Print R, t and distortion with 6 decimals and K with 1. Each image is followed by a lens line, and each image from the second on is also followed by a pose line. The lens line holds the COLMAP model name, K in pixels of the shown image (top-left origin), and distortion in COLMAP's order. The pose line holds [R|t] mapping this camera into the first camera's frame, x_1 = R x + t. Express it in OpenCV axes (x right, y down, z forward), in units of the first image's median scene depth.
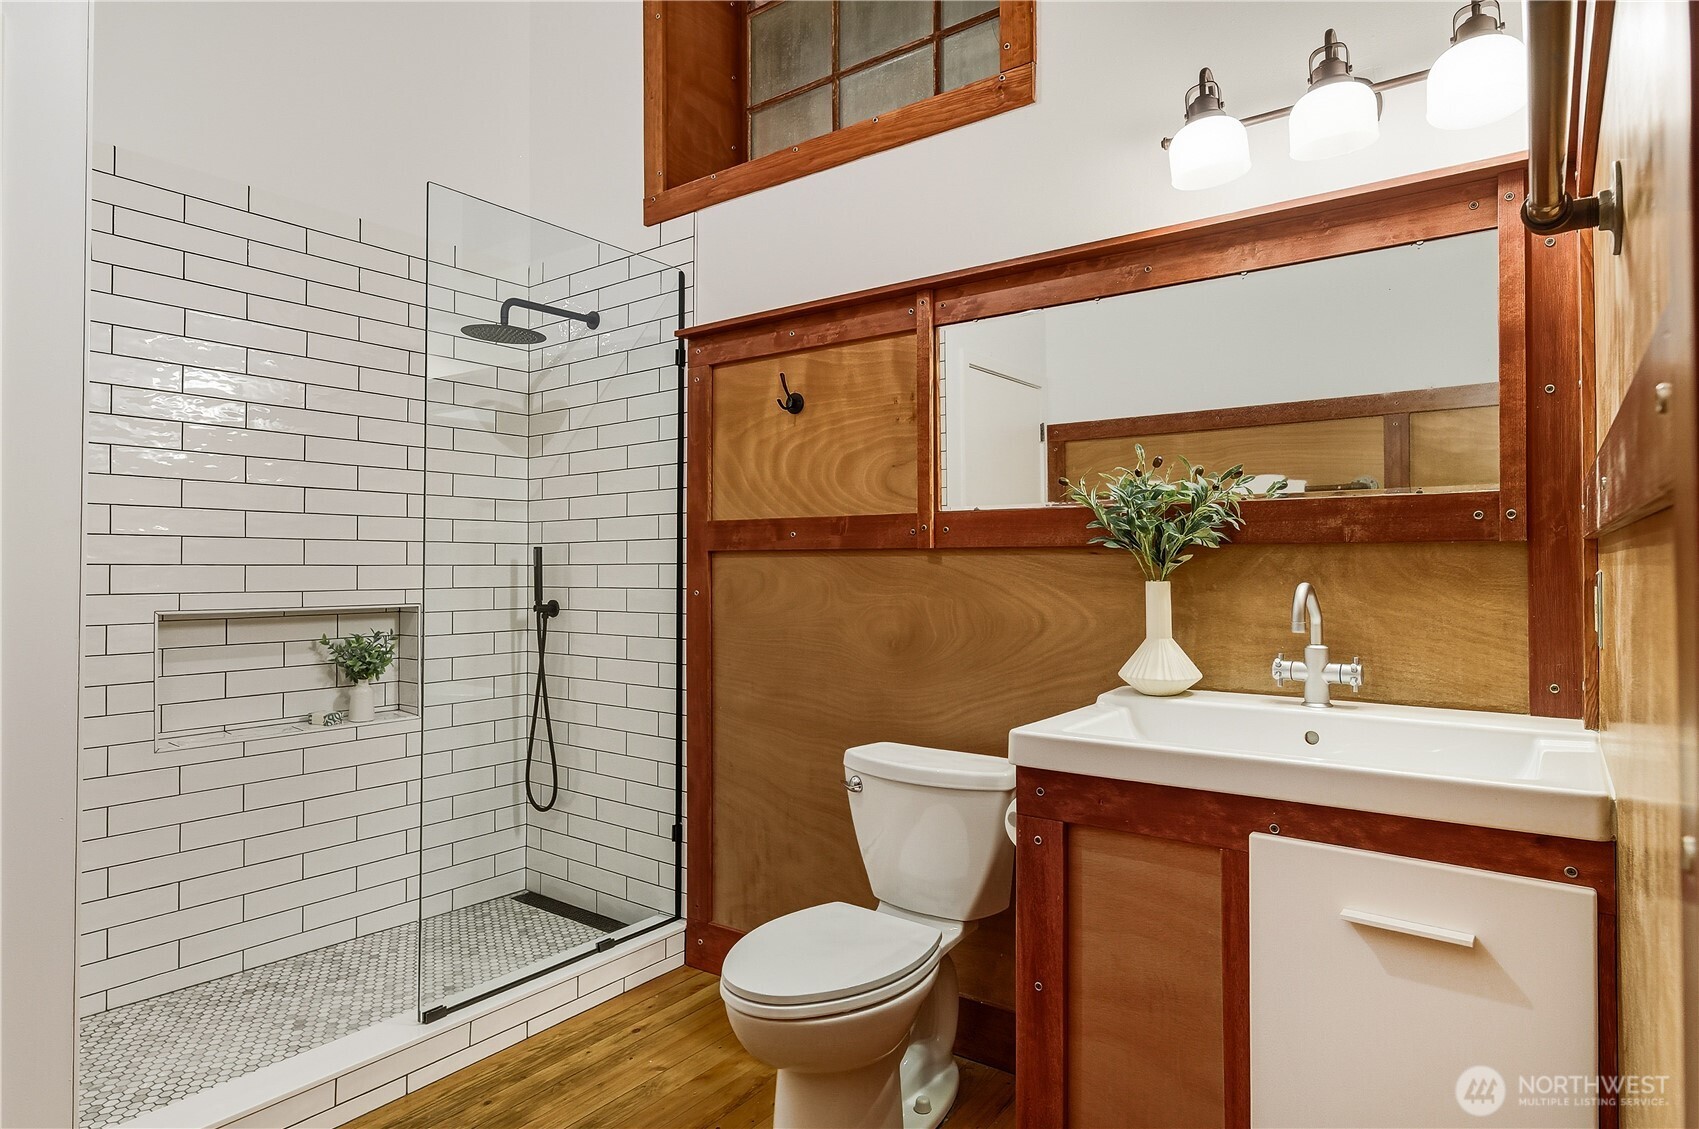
lens RADIAL K [[1022.8, 0, 849.8], [0, 1022.8, 546.1], [0, 0, 1]] dist [0.000559, 0.005632]
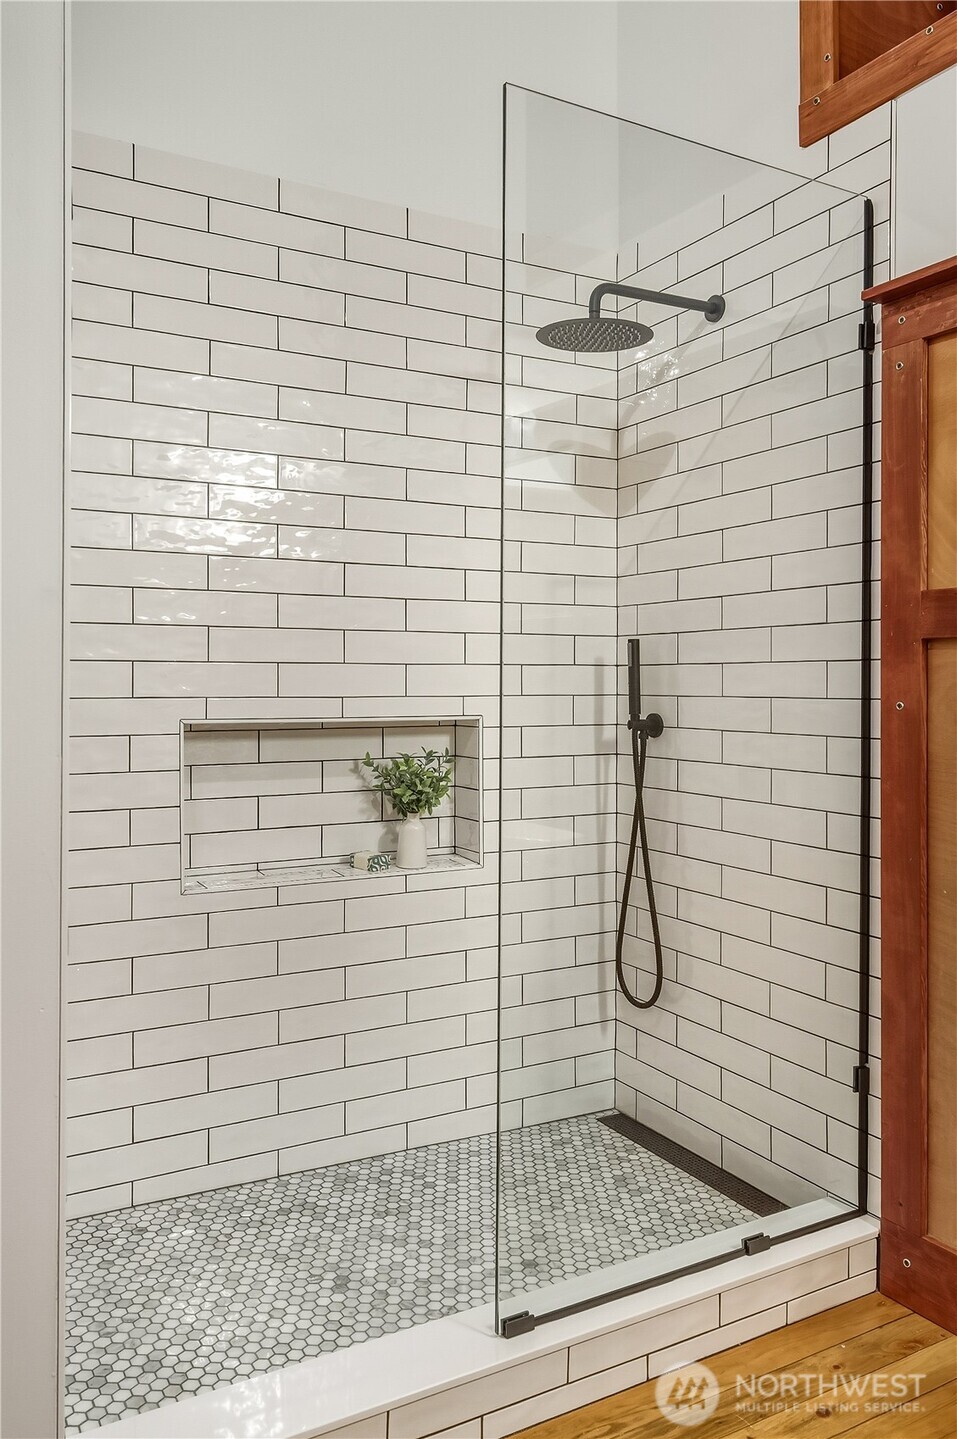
lens RADIAL K [[1117.8, 0, 477.7], [0, 1117.8, 677.6], [0, 0, 1]] dist [0.001774, 0.106391]
pose [[0.932100, 0.004325, -0.362175, -0.130451], [0.002405, 0.999833, 0.018128, 0.014166], [0.362193, -0.017768, 0.931934, 0.243887]]
